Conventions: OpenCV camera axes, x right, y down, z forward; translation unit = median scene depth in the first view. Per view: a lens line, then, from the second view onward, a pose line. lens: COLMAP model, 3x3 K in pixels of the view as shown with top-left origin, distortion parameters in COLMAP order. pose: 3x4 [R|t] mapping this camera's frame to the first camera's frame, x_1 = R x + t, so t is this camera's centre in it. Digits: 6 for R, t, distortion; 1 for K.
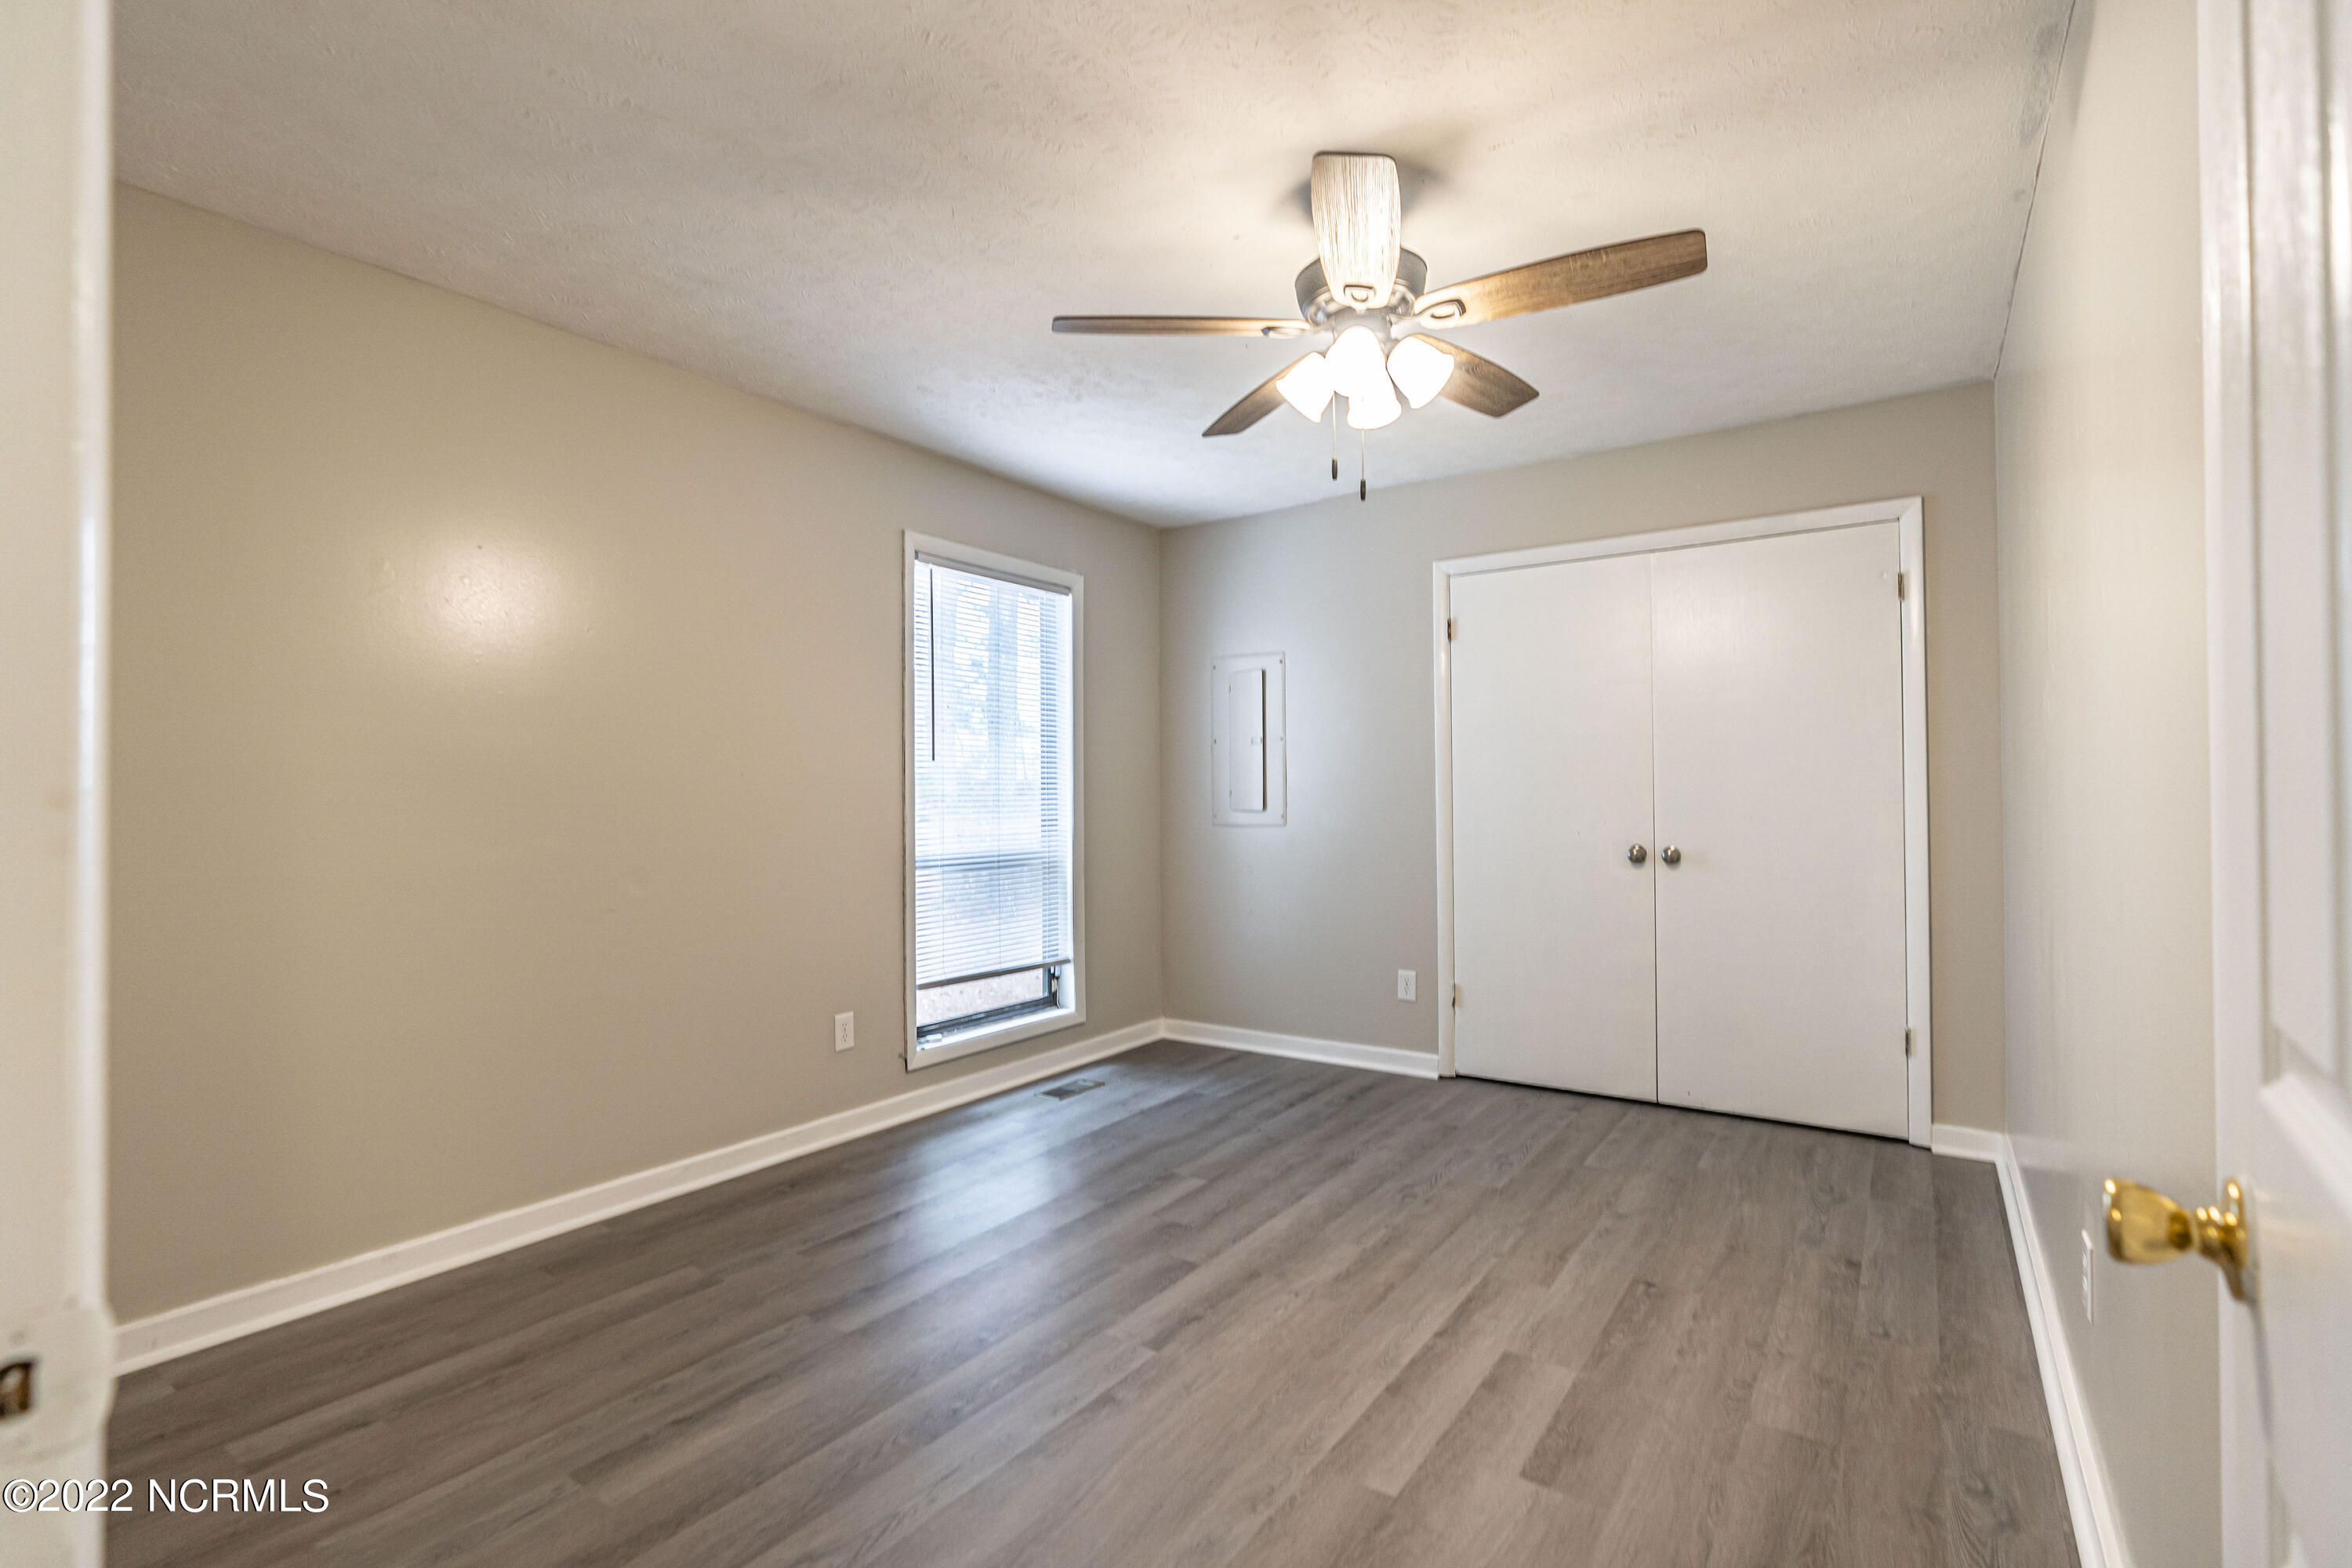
lens RADIAL K [[1060.9, 0, 1158.5], [0, 1060.9, 787.2], [0, 0, 1]] dist [-0.004421, 0.000944]
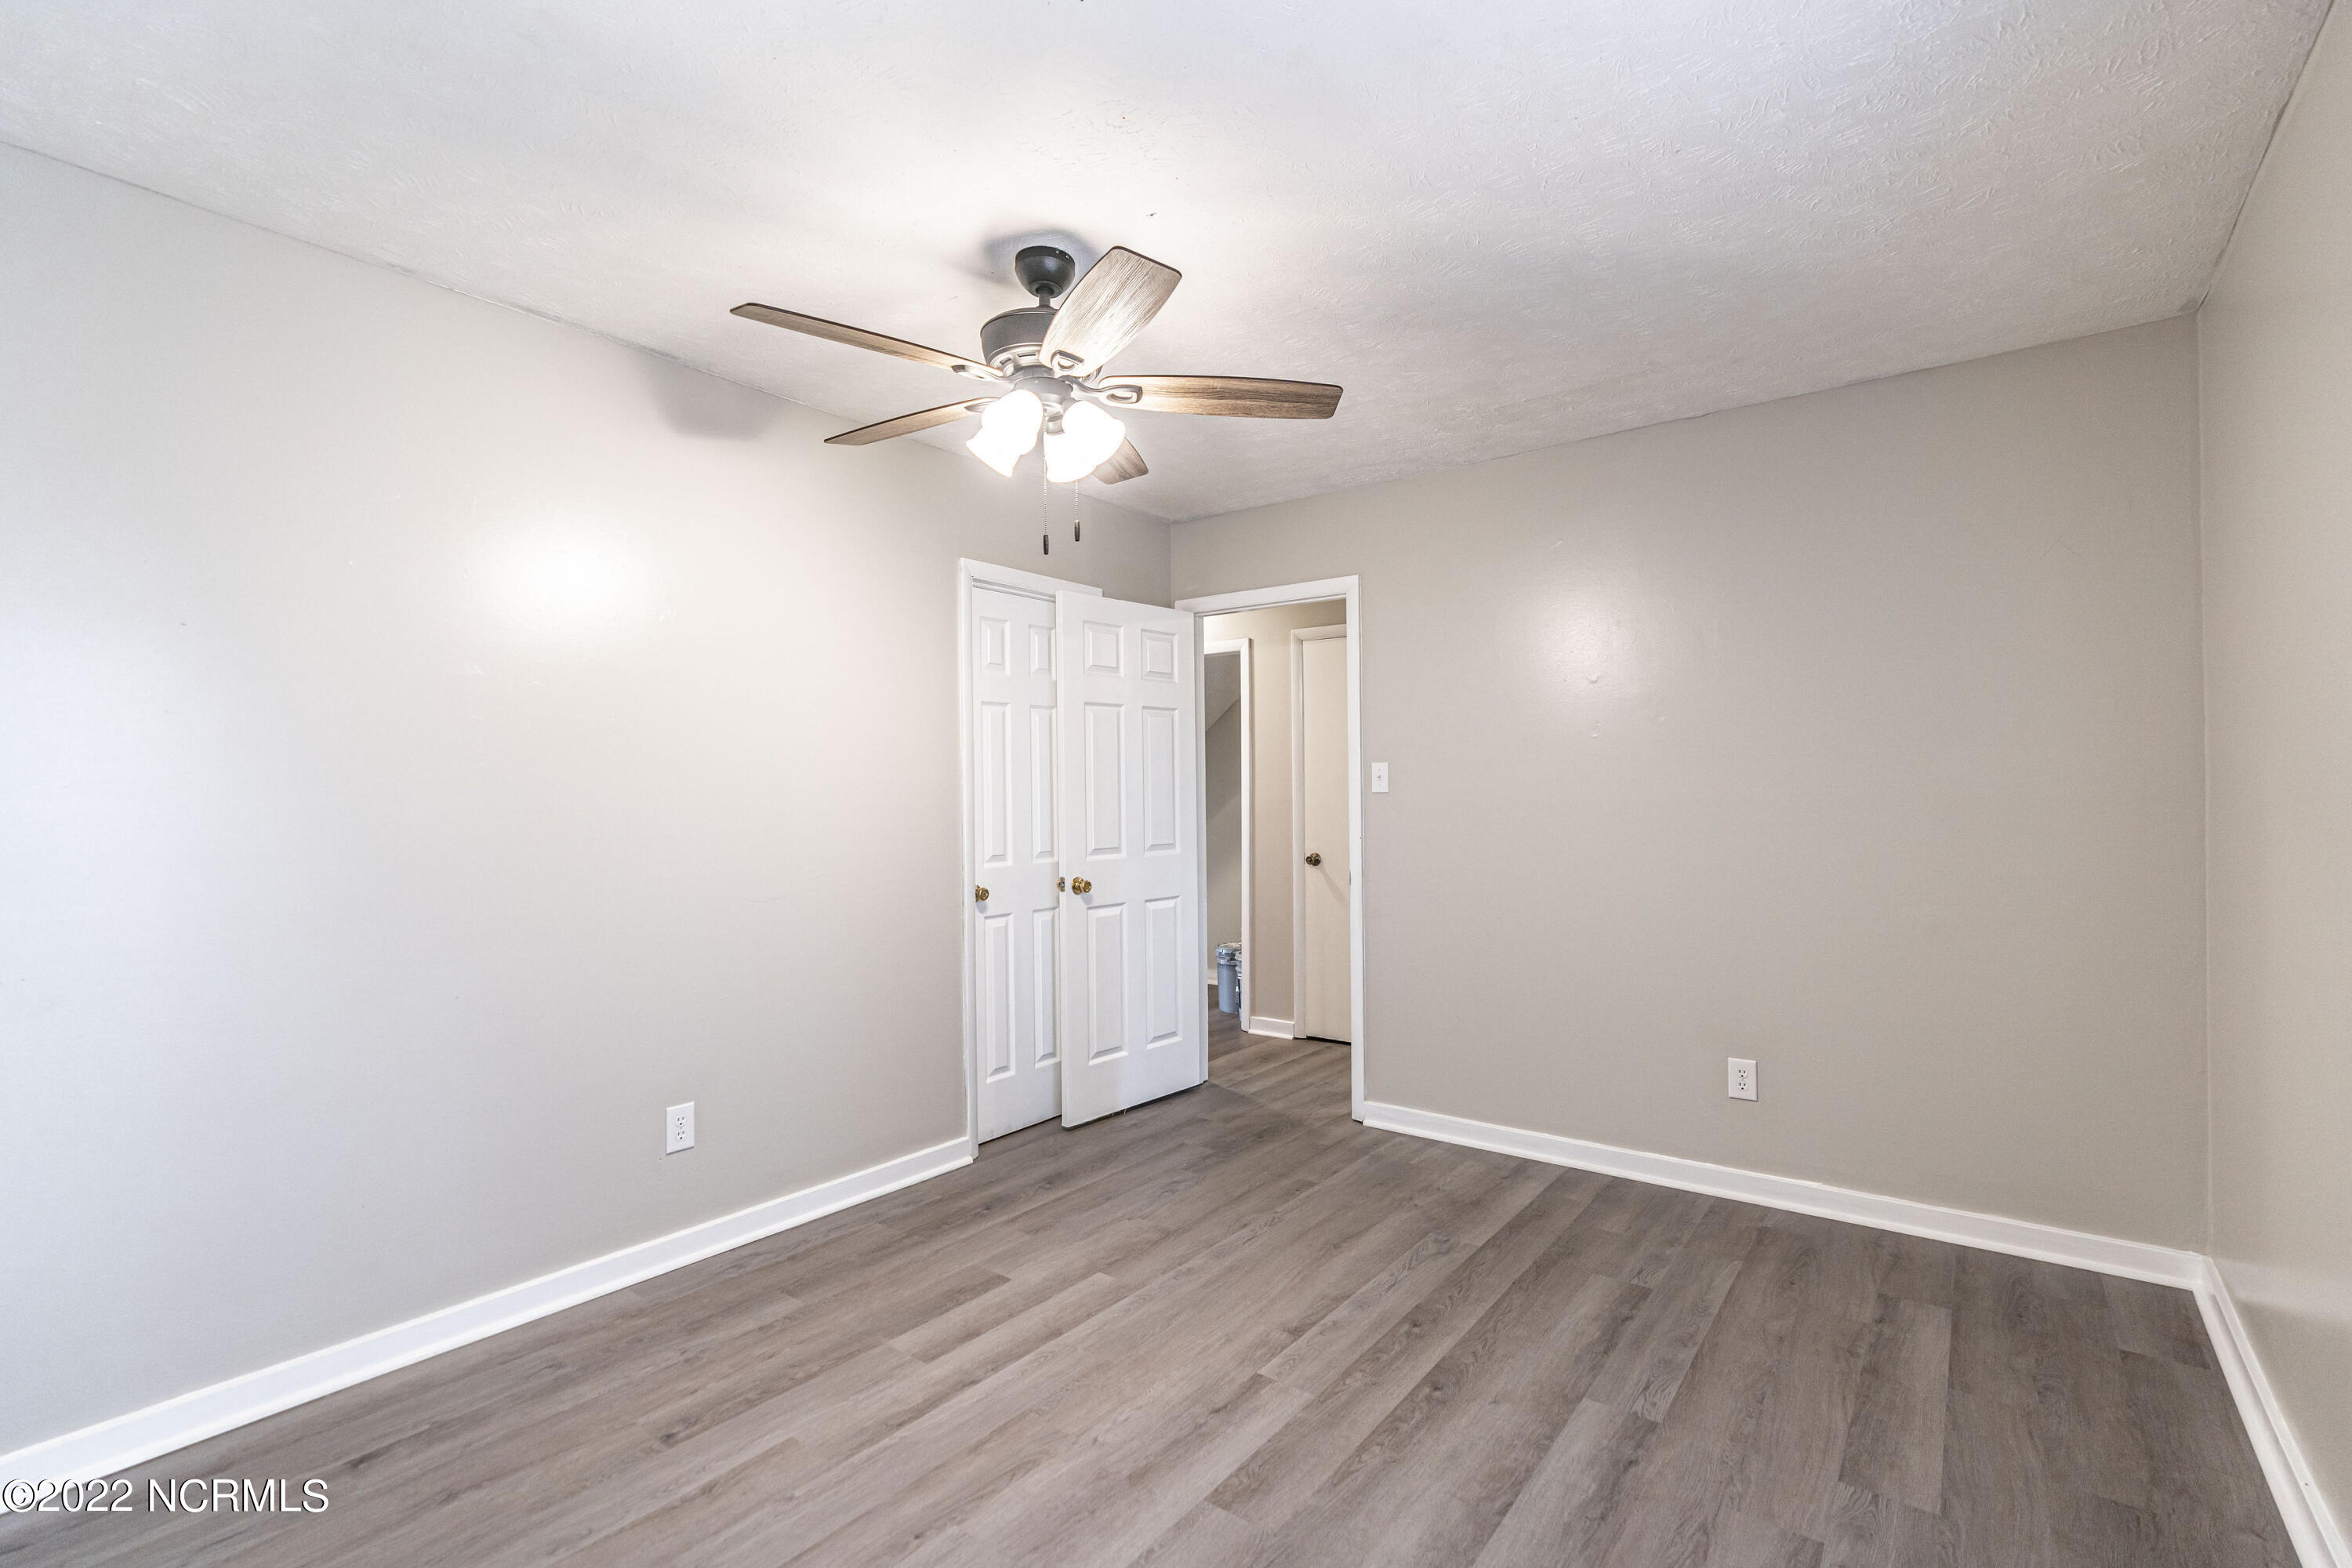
lens RADIAL K [[1060.9, 0, 1158.5], [0, 1060.9, 787.2], [0, 0, 1]] dist [-0.004421, 0.000944]
pose [[-0.998629, 0.013093, 0.050683, 0.035546], [0.012287, 0.999794, -0.016175, -0.025781], [-0.050884, -0.015530, -0.998584, 2.096263]]
